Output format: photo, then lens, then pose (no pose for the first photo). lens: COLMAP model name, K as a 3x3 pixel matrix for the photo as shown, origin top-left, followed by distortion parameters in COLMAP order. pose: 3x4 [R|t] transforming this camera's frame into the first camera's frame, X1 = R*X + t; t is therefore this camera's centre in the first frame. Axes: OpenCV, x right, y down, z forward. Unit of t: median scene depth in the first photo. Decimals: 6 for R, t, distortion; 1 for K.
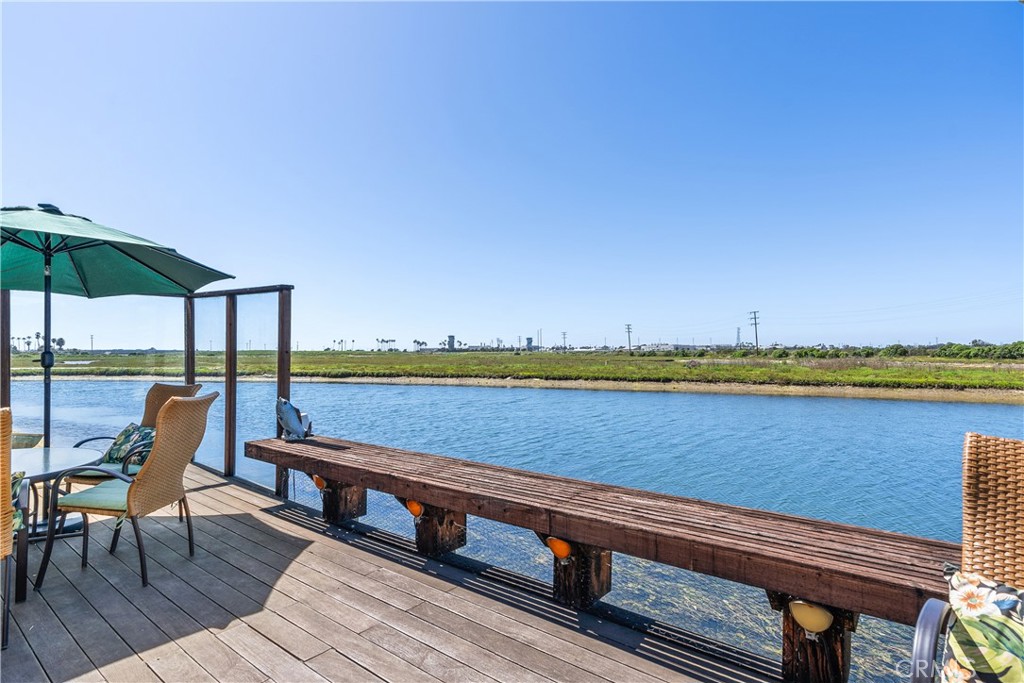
lens RADIAL K [[504.8, 0, 513.5], [0, 504.8, 350.1], [0, 0, 1]] dist [-0.000763, 0.000090]
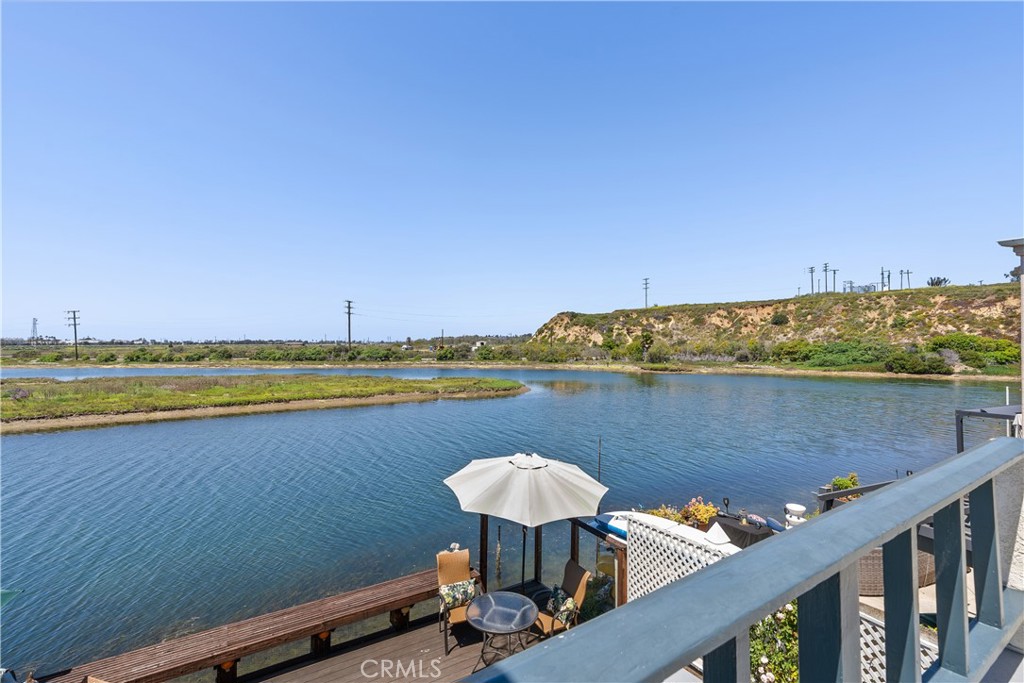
lens RADIAL K [[460.0, 0, 511.5], [0, 460.0, 345.7], [0, 0, 1]] dist [0.002686, 0.000545]
pose [[0.340558, 0.005094, 0.940210, -0.118515], [-0.006284, 0.999975, -0.003142, -0.071726], [-0.940203, -0.004839, 0.340581, -0.047399]]
